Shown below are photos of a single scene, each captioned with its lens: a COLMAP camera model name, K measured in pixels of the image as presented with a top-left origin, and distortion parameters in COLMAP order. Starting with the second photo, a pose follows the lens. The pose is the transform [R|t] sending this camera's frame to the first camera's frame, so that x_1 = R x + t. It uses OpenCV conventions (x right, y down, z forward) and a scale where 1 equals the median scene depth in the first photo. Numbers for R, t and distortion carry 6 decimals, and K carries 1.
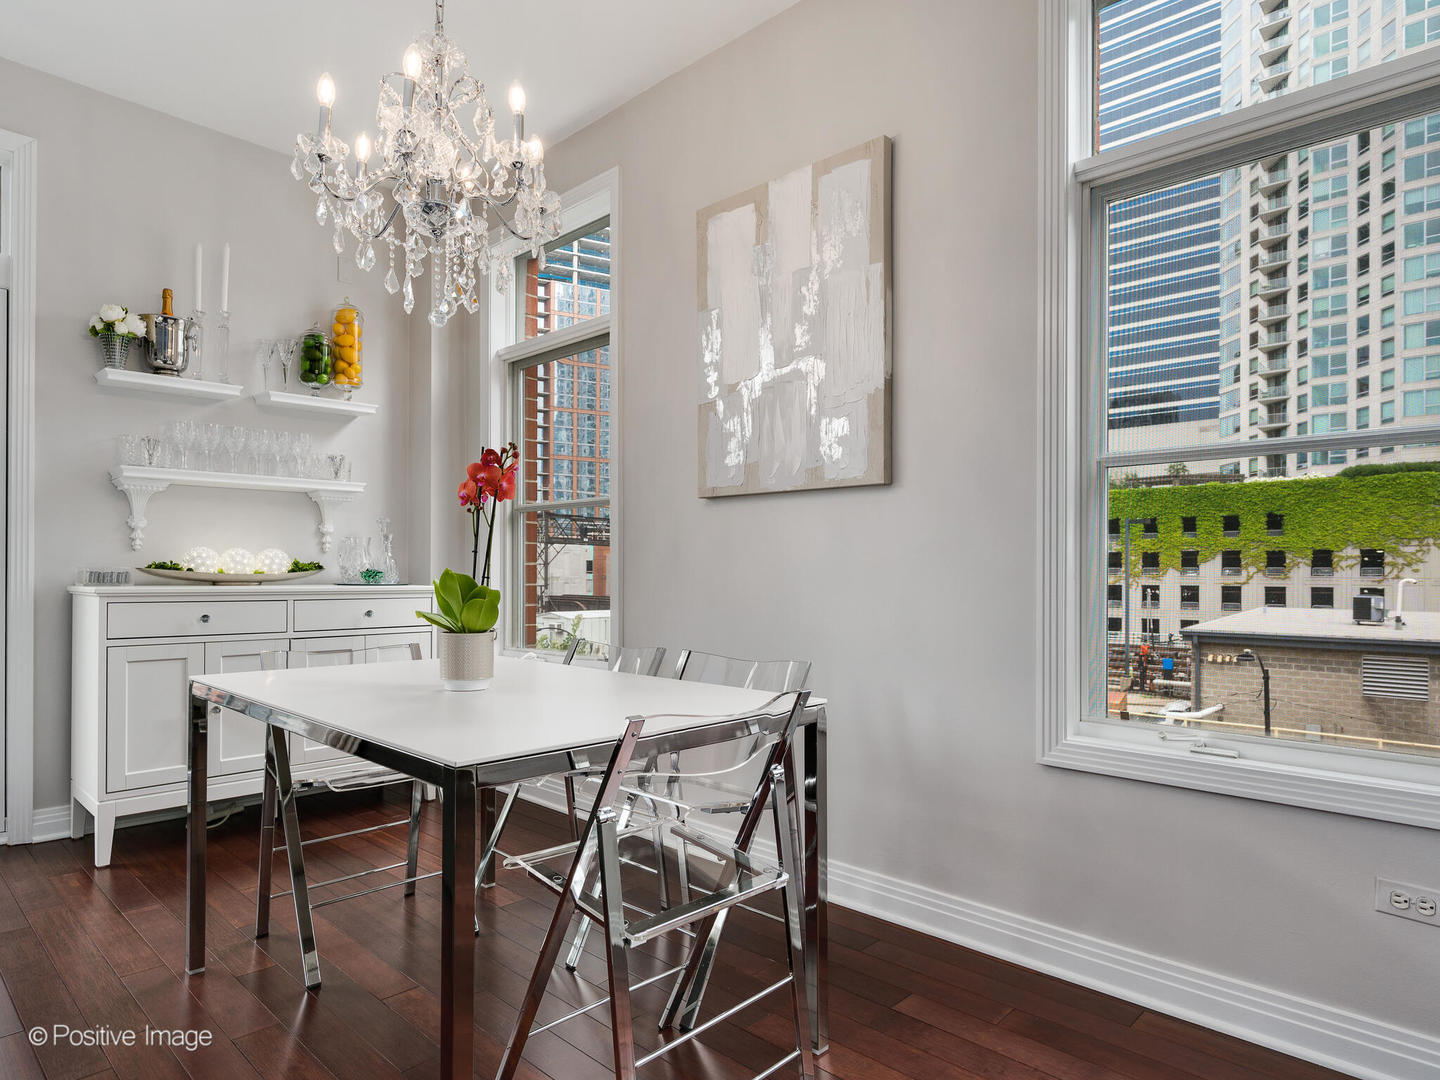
lens RADIAL K [[818.5, 0, 722.1], [0, 818.5, 573.0], [0, 0, 1]] dist [0.001397, 0.002292]
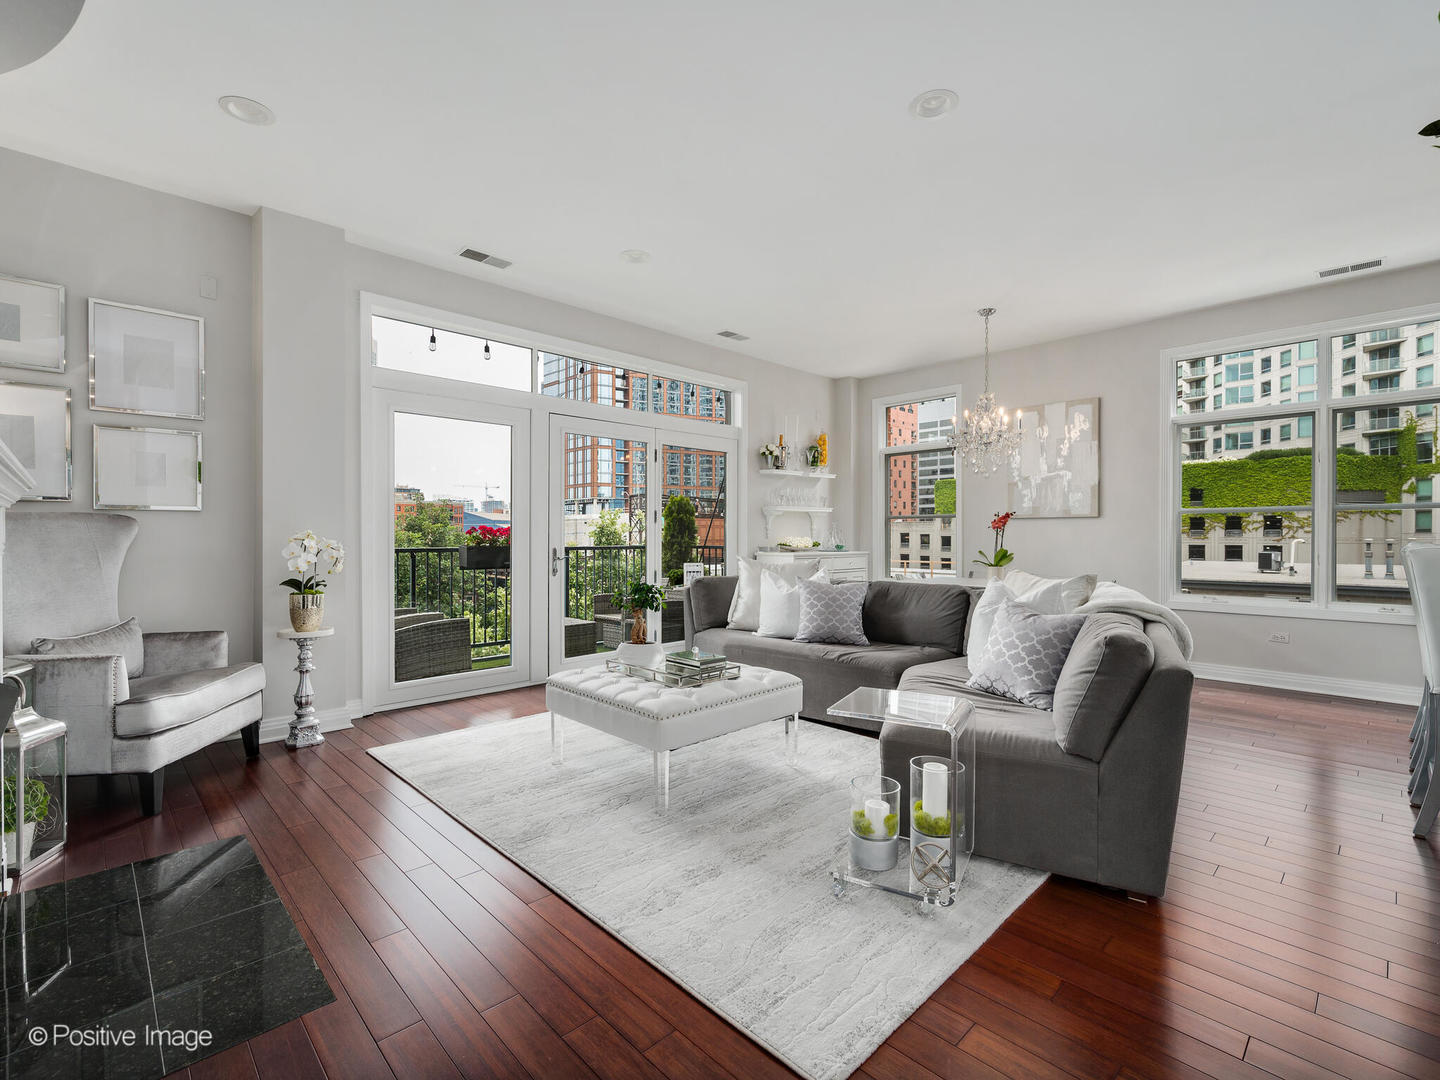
lens RADIAL K [[650.9, 0, 722.2], [0, 650.9, 543.1], [0, 0, 1]] dist [0.001863, -0.000439]
pose [[0.999482, -0.005589, -0.031693, -0.072678], [0.005949, 0.999919, 0.011279, -0.003355], [0.031628, -0.011462, 0.999434, -0.092881]]
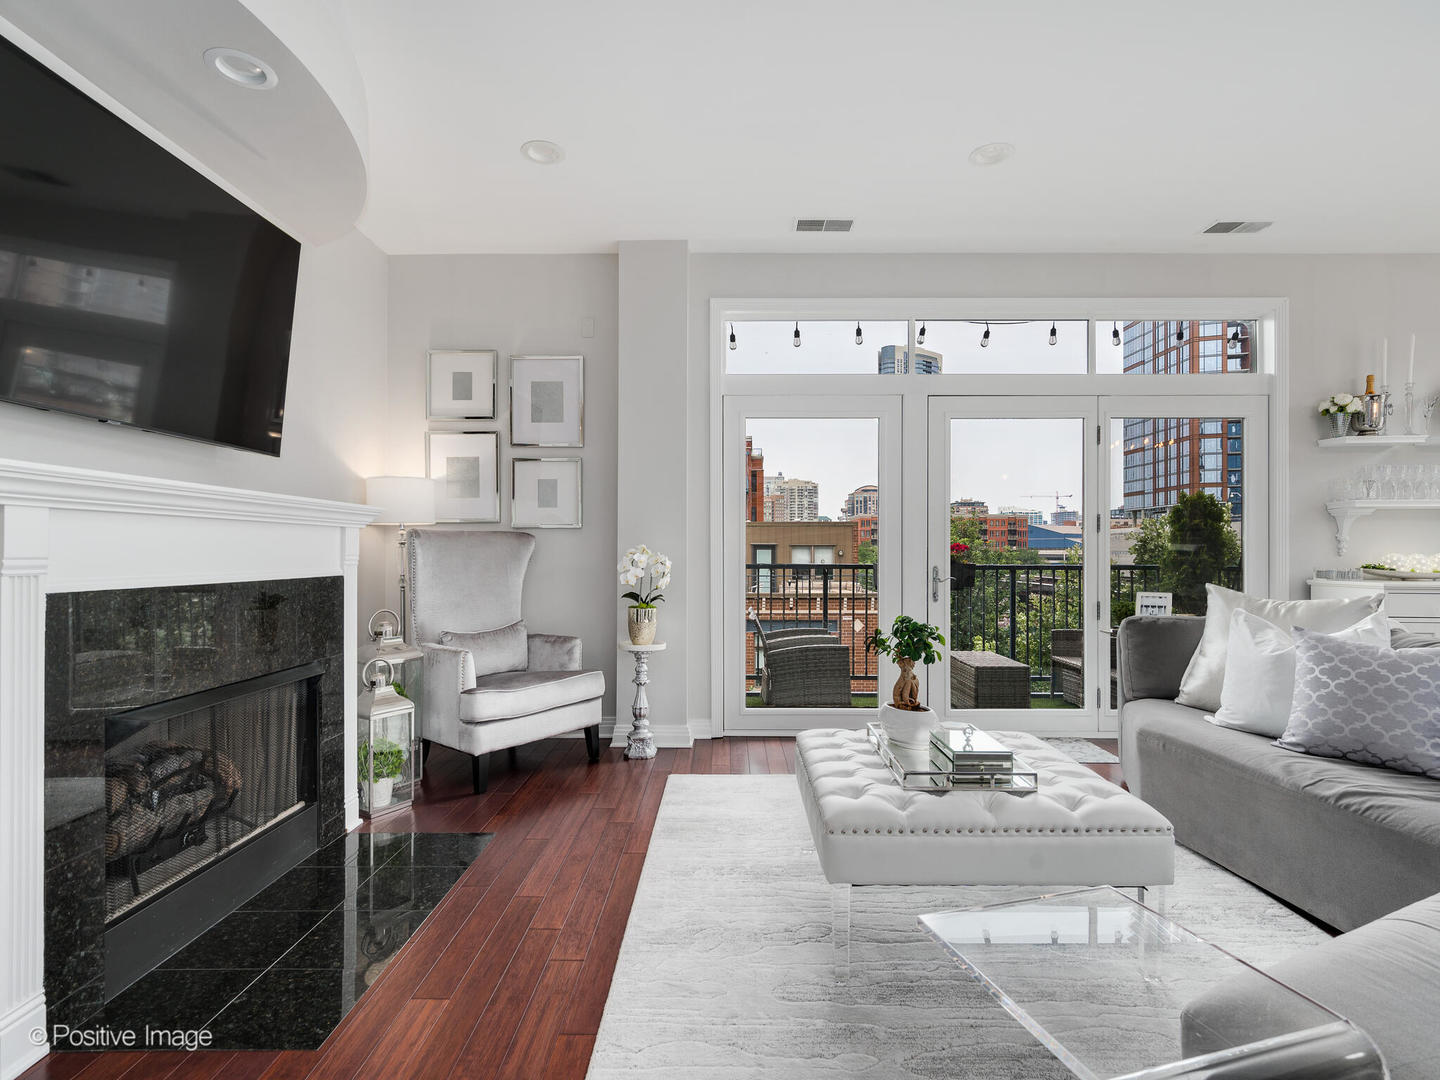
lens RADIAL K [[713.8, 0, 739.9], [0, 713.8, 548.6], [0, 0, 1]] dist [0.003047, -0.000152]
pose [[0.693044, -0.007301, -0.720859, -0.049159], [0.002758, 0.999968, -0.007477, -0.003130], [0.720890, 0.003194, 0.693042, -0.061759]]
